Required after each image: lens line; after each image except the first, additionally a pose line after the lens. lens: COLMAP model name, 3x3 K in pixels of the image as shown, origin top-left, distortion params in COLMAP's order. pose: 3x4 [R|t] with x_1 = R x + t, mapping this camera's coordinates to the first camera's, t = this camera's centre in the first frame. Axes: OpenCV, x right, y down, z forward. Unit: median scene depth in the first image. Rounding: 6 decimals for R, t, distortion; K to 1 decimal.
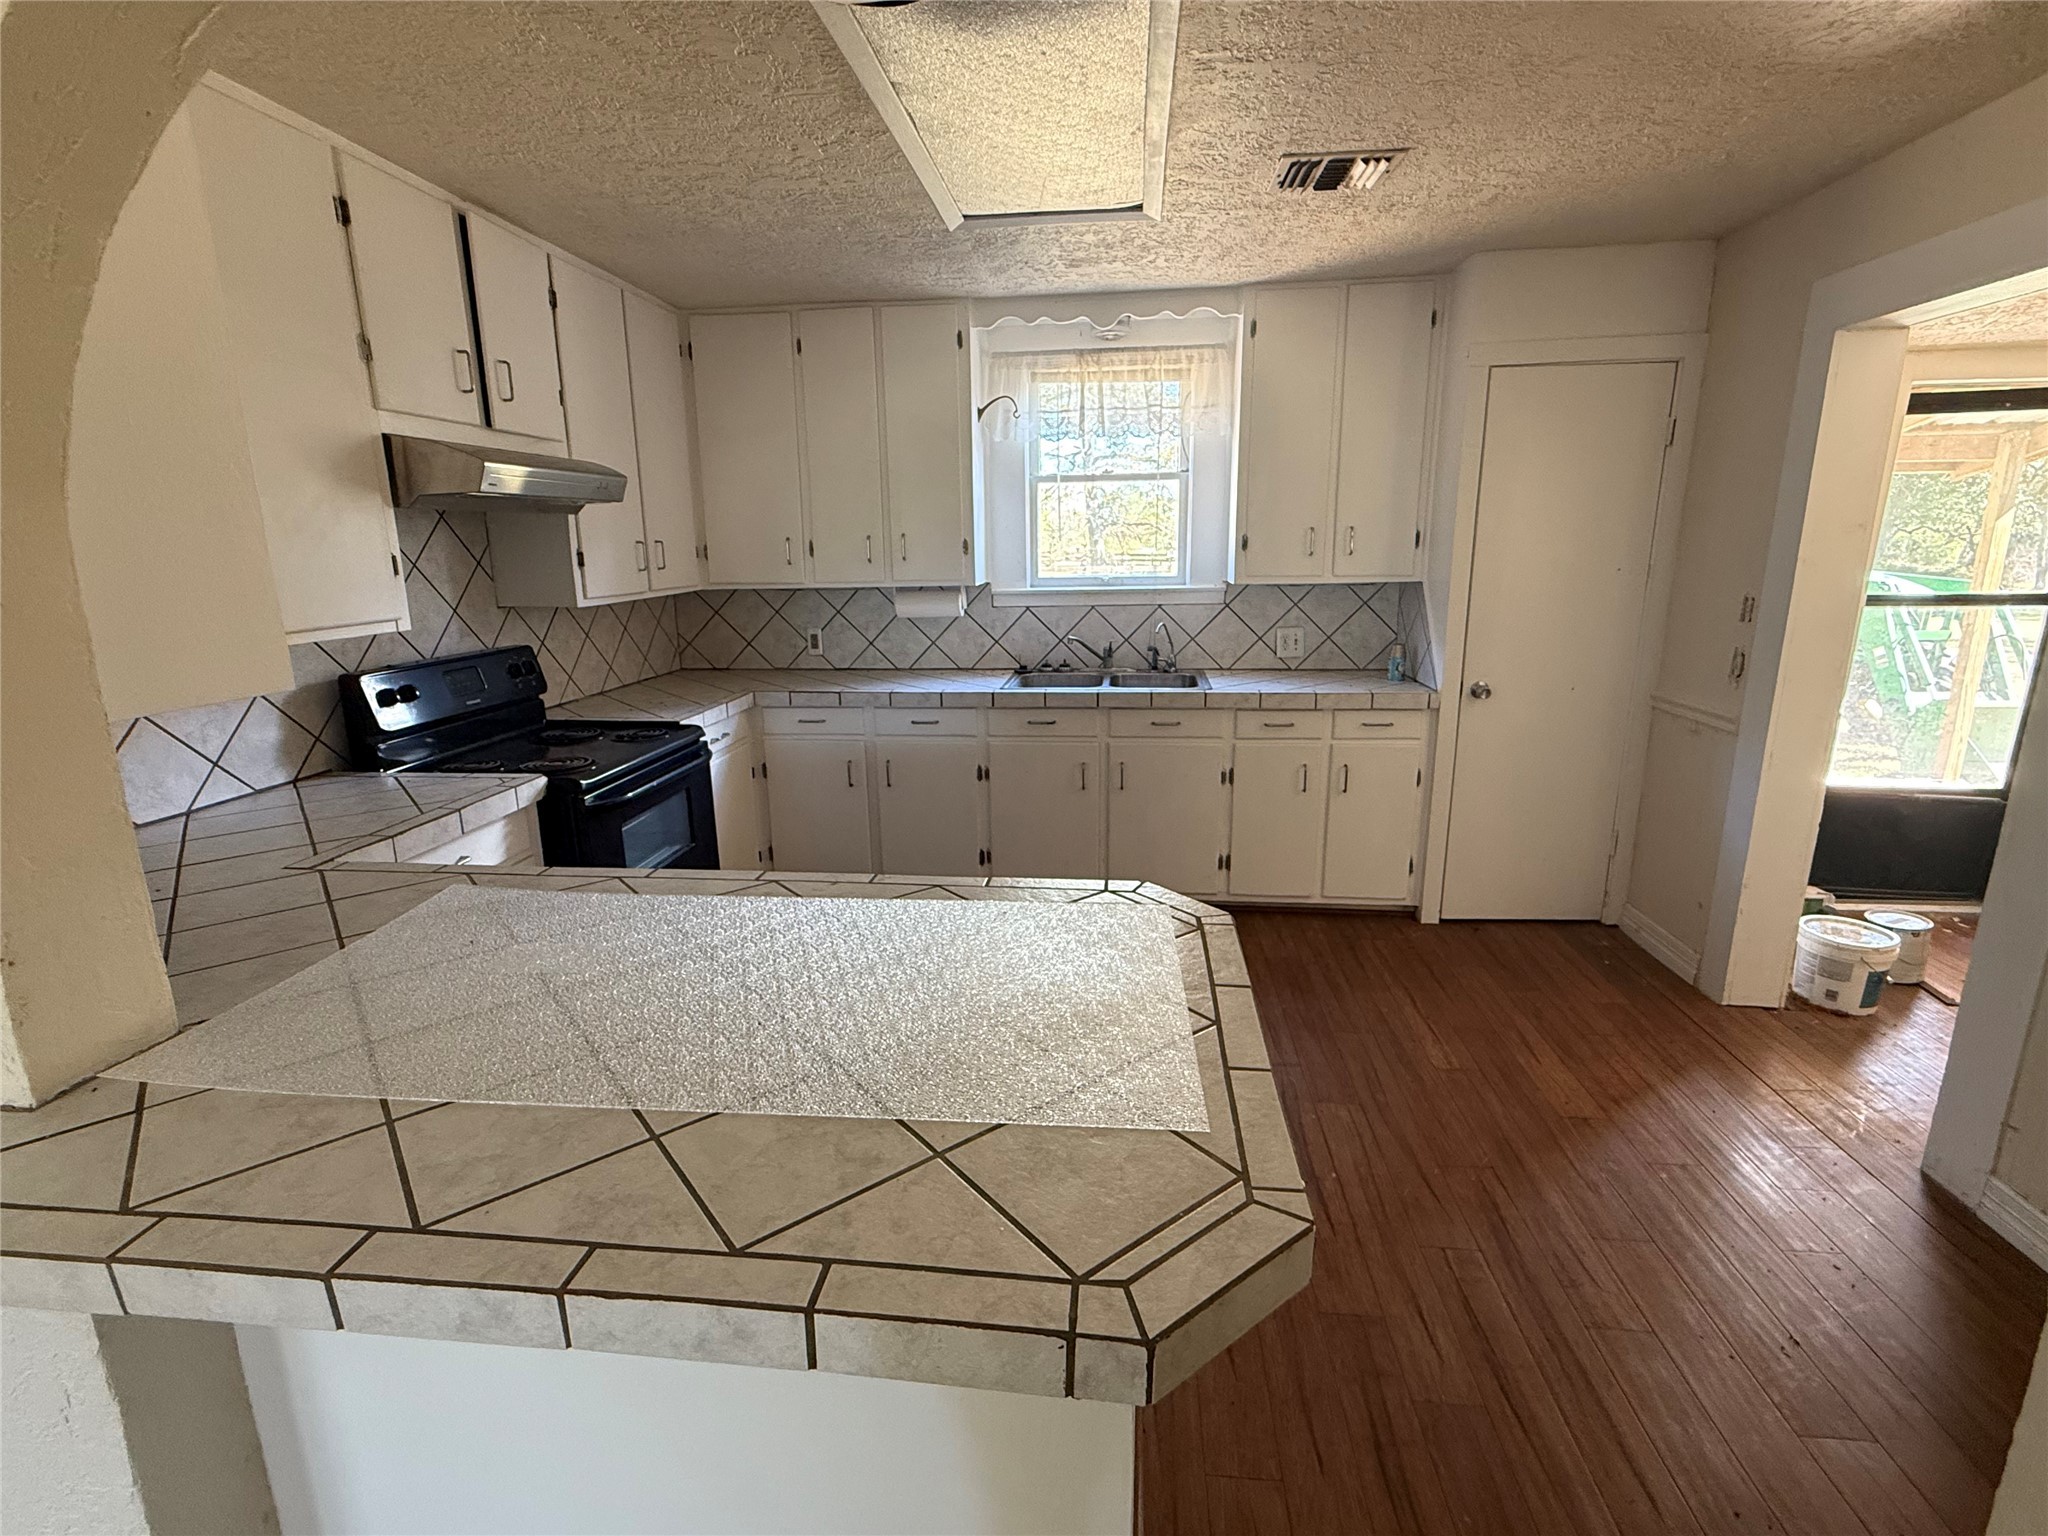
lens RADIAL K [[961.9, 0, 1023.5], [0, 961.9, 770.7], [0, 0, 1]] dist [-0.000107, 0.001550]
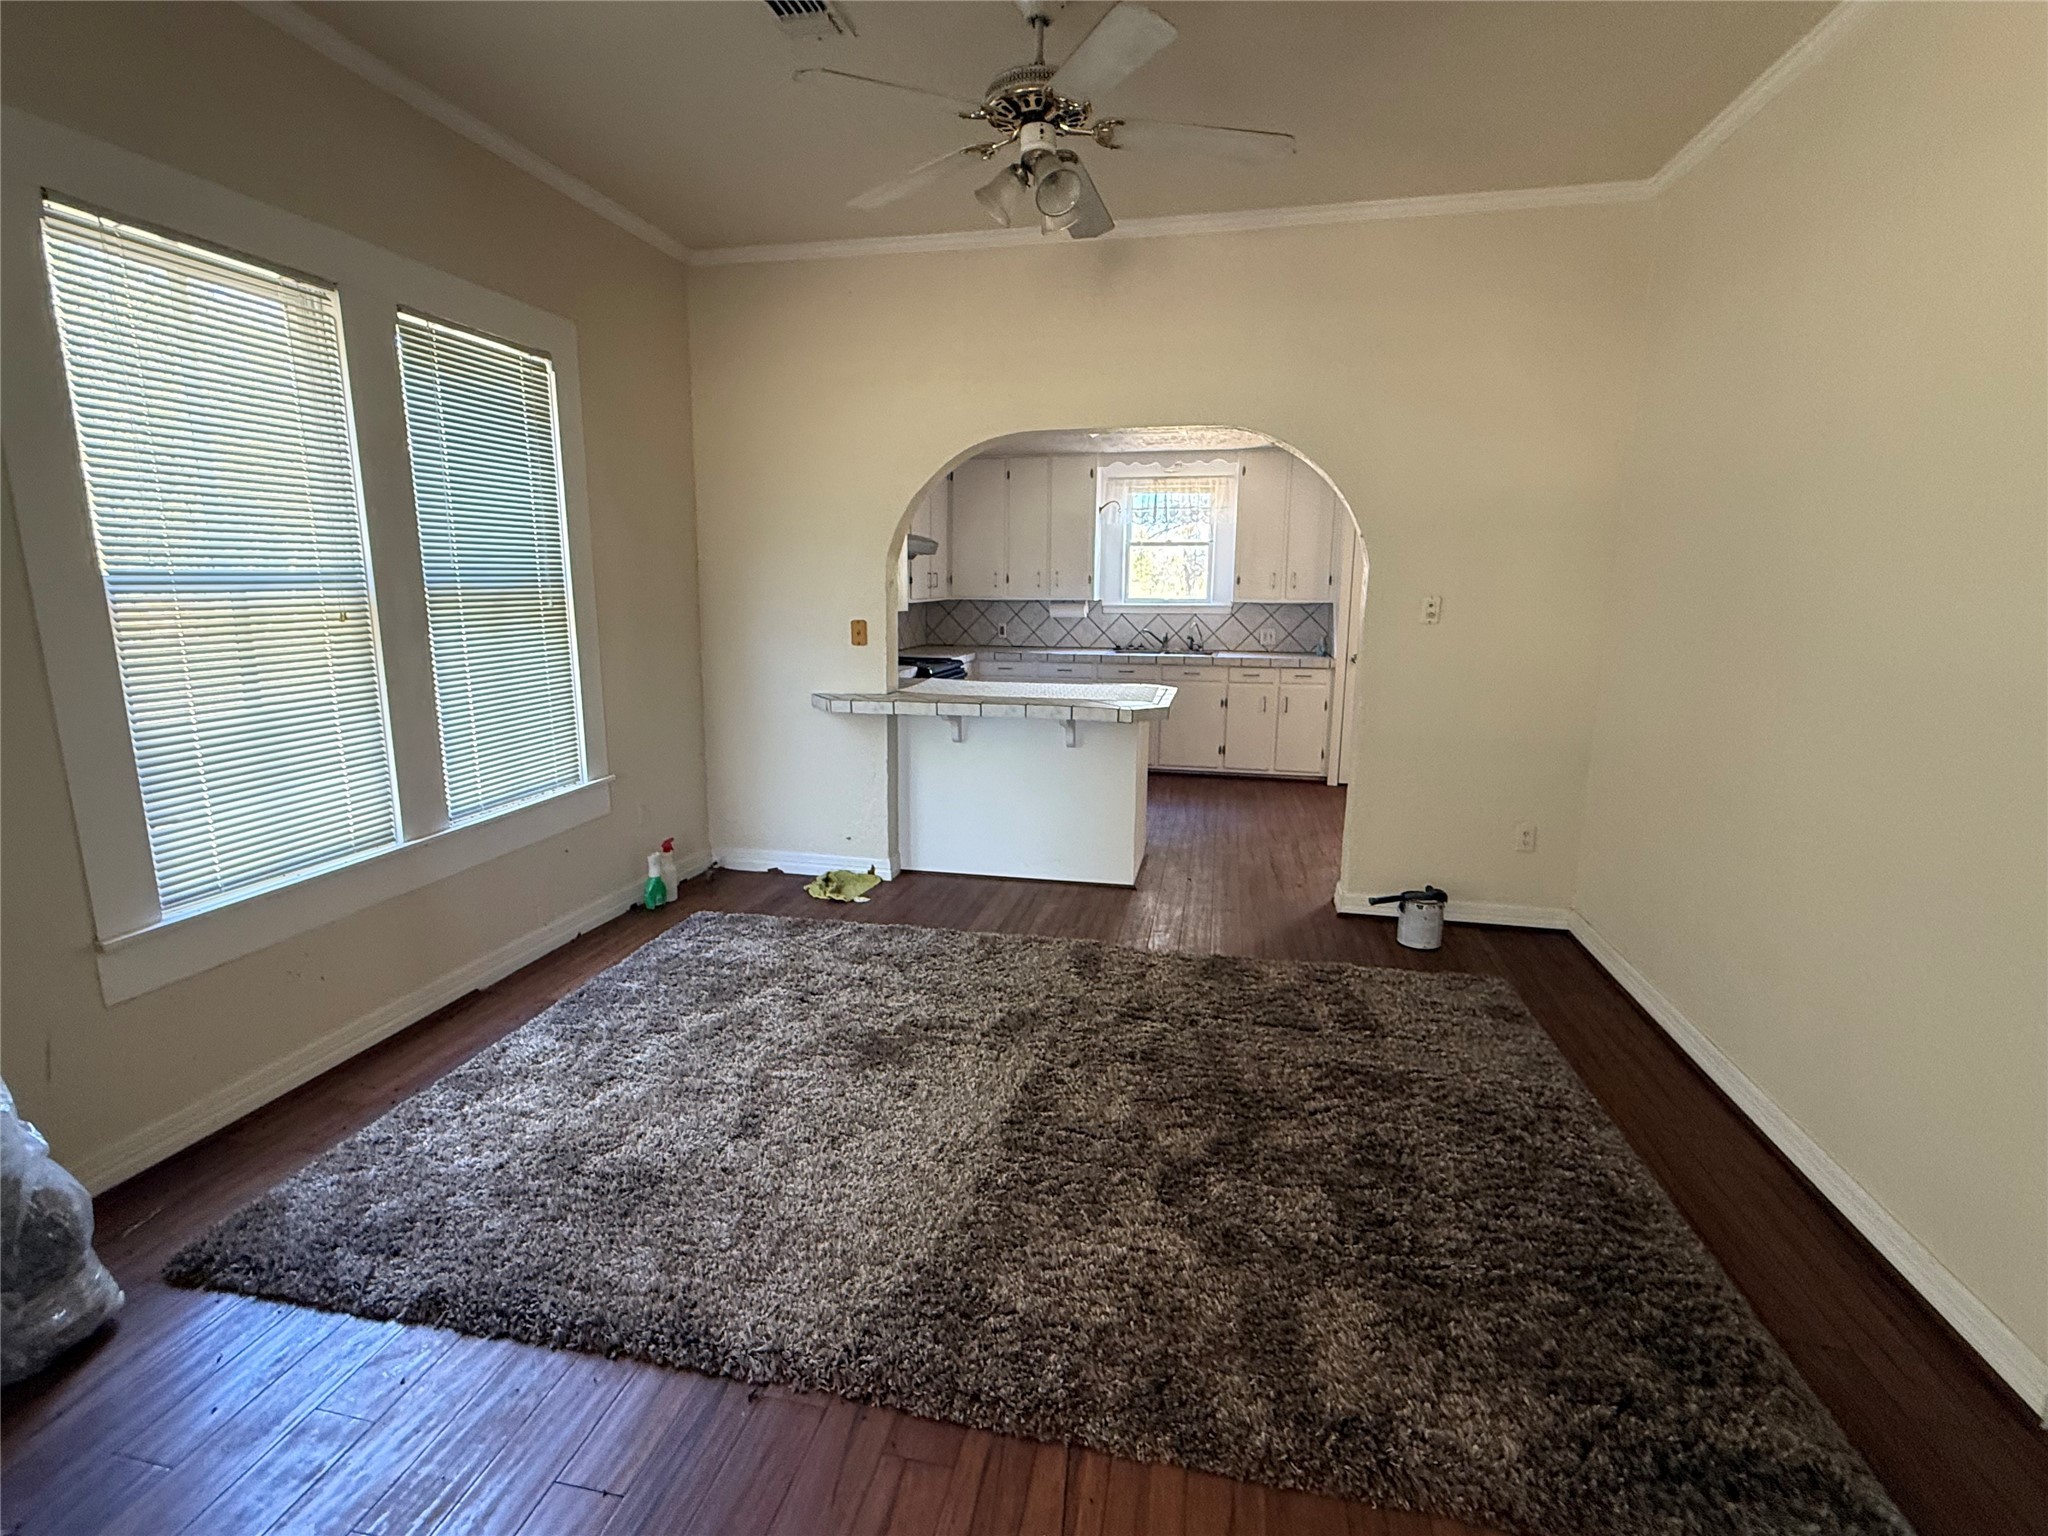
lens RADIAL K [[961.9, 0, 1020.1], [0, 961.9, 766.4], [0, 0, 1]] dist [-0.000107, 0.001550]
pose [[0.994035, 0.040579, -0.101229, 0.009996], [-0.045312, 0.997963, -0.044905, 0.230967], [0.099200, 0.049224, 0.993849, -0.898232]]
